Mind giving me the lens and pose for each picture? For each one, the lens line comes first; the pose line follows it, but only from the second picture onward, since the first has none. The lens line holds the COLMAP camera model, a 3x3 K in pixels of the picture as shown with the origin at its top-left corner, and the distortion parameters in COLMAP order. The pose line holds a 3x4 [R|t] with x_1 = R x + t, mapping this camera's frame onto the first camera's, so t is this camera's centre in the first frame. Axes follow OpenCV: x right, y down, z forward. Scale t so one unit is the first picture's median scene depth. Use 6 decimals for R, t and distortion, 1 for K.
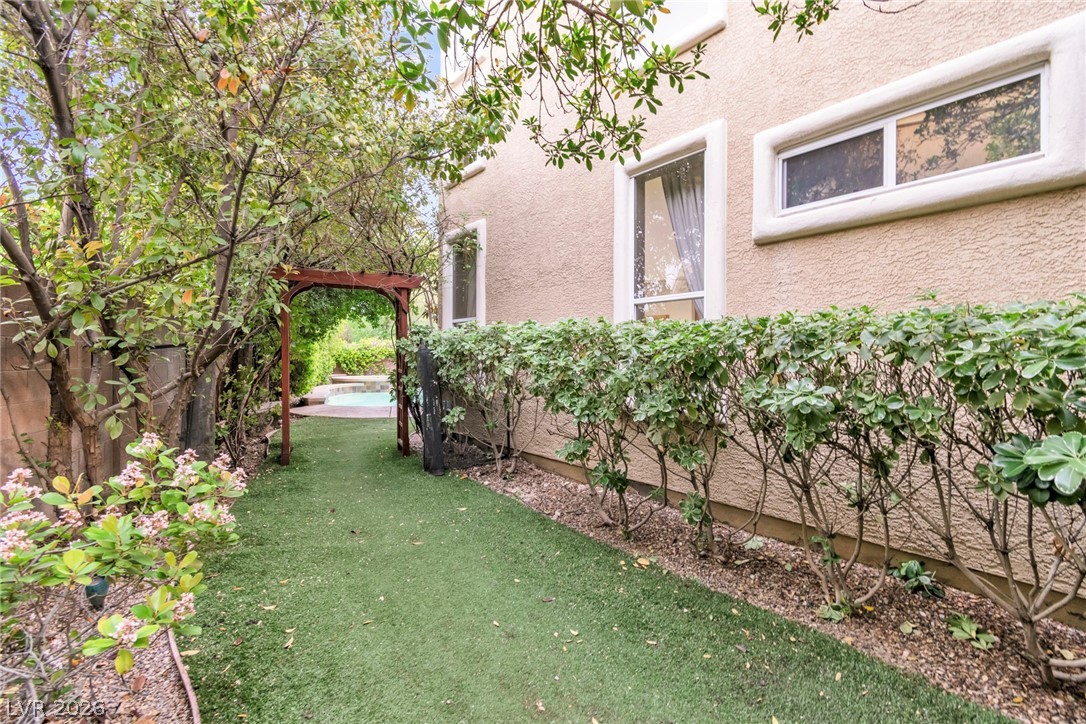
lens RADIAL K [[486.2, 0, 542.7], [0, 486.2, 362.5], [0, 0, 1]] dist [0.003134, -0.000485]
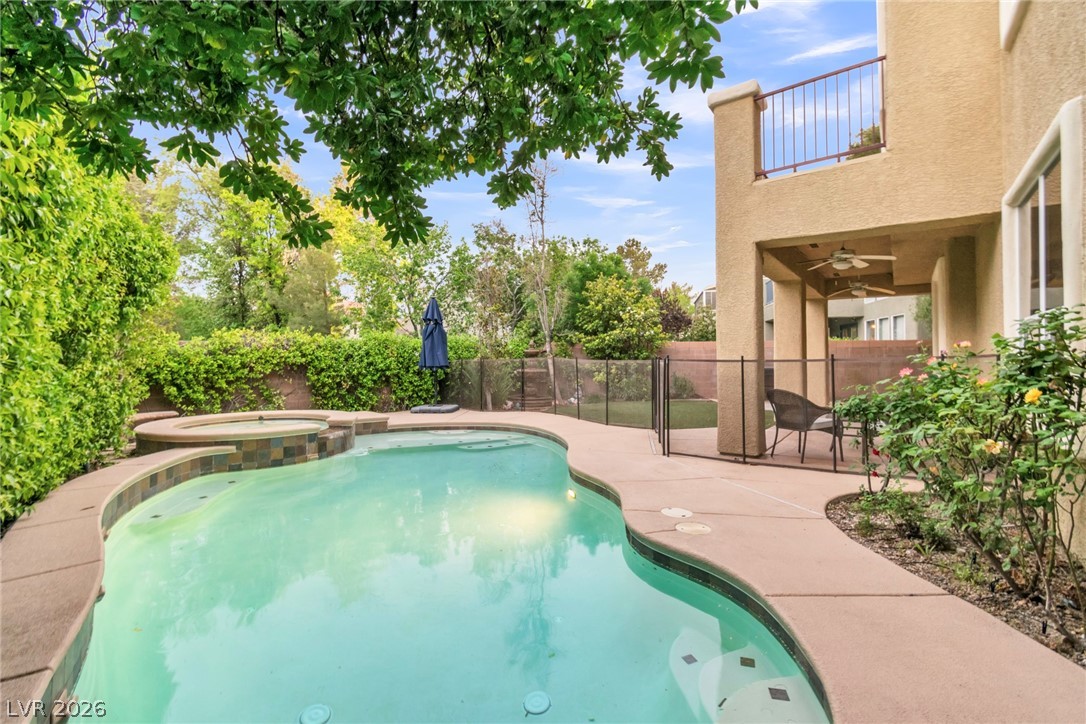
lens RADIAL K [[486.2, 0, 543.5], [0, 486.2, 362.1], [0, 0, 1]] dist [0.003134, -0.000485]
pose [[0.964792, 0.001227, 0.263011, -0.204744], [0.003915, 0.999811, -0.019026, -0.008923], [-0.262985, 0.019385, 0.964605, 0.499137]]
